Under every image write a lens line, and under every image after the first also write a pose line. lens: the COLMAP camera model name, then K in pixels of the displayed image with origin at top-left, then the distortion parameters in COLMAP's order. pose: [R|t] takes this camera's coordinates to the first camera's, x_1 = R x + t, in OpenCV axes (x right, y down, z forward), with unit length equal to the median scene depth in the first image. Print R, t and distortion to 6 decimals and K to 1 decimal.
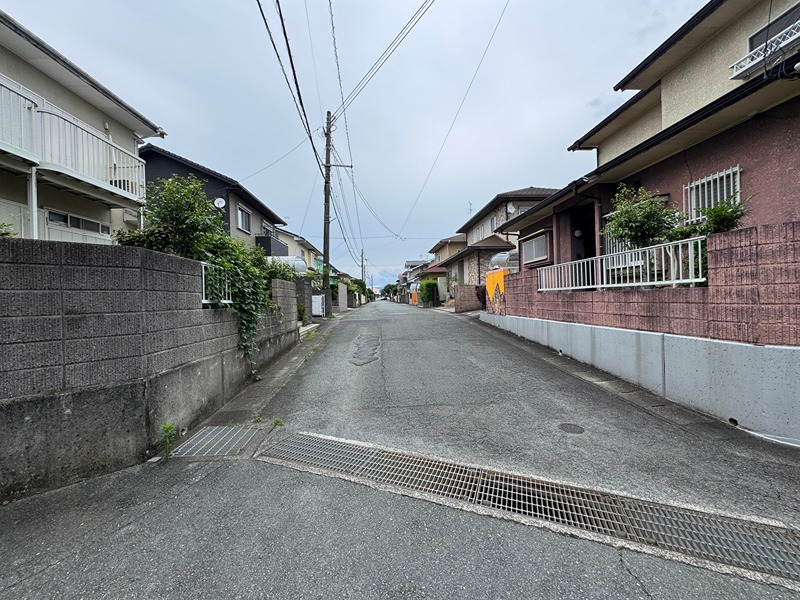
lens RADIAL K [[317.4, 0, 400.0], [0, 317.4, 299.9], [0, 0, 1]] dist [-0.003566, 0.000202]
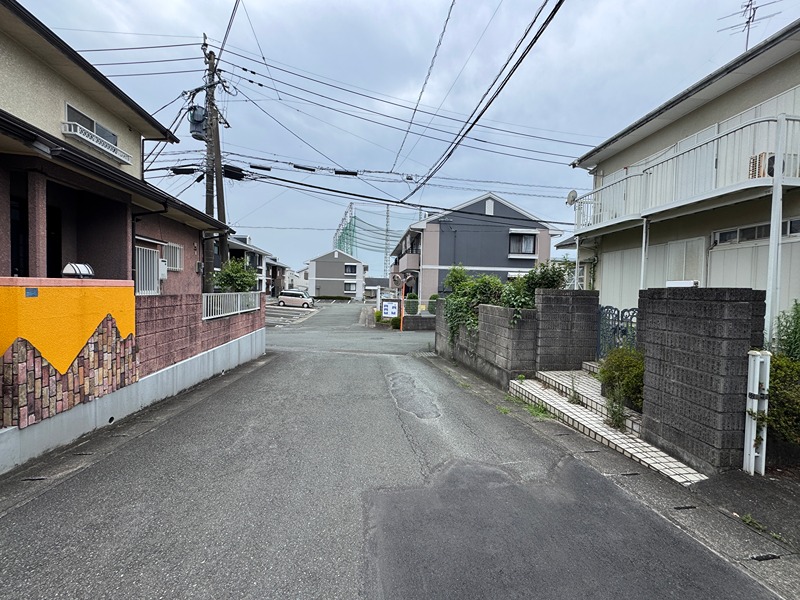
lens RADIAL K [[317.4, 0, 399.1], [0, 317.4, 299.1], [0, 0, 1]] dist [-0.003566, 0.000202]
pose [[-0.998436, 0.007836, -0.055348, -0.073580], [0.005978, 0.999416, 0.033658, -0.166505], [0.055579, 0.033275, -0.997900, 2.828178]]
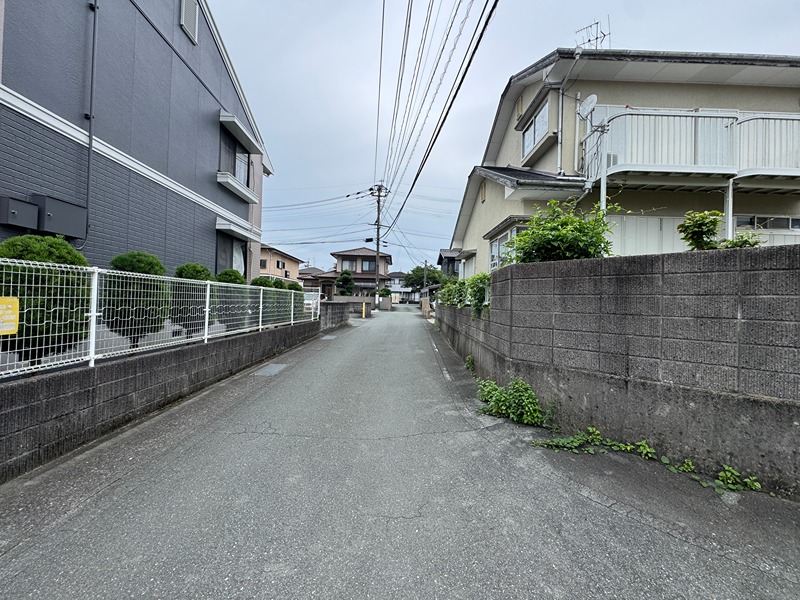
lens RADIAL K [[317.4, 0, 398.0], [0, 317.4, 299.8], [0, 0, 1]] dist [-0.003566, 0.000202]
pose [[-0.017589, 0.018714, -0.999670, -0.076526], [-0.028104, 0.999421, 0.019204, -0.000408], [0.999450, 0.028433, -0.017053, -0.120470]]
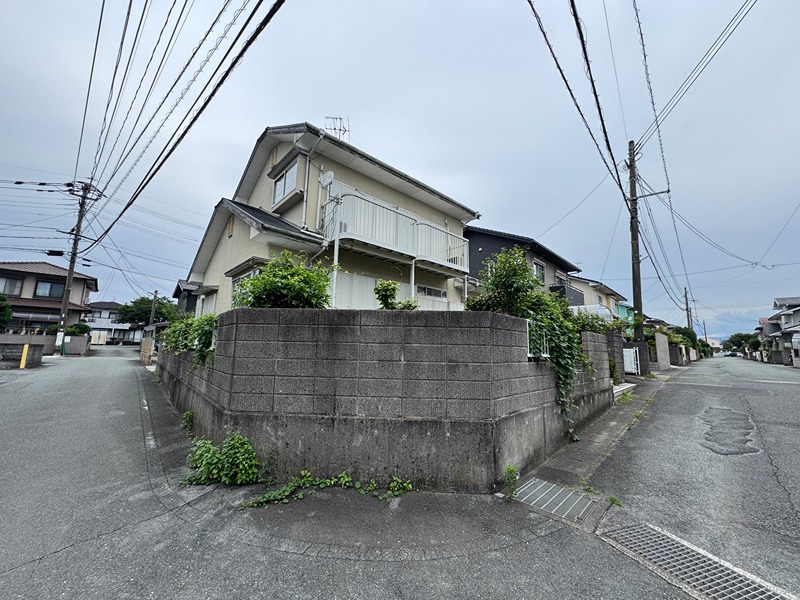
lens RADIAL K [[317.4, 0, 399.4], [0, 317.4, 299.8], [0, 0, 1]] dist [-0.003566, 0.000202]
pose [[0.659911, -0.073544, -0.747736, -0.061381], [-0.040449, 0.990277, -0.133097, -0.016115], [0.750254, 0.118077, 0.650520, -0.058494]]
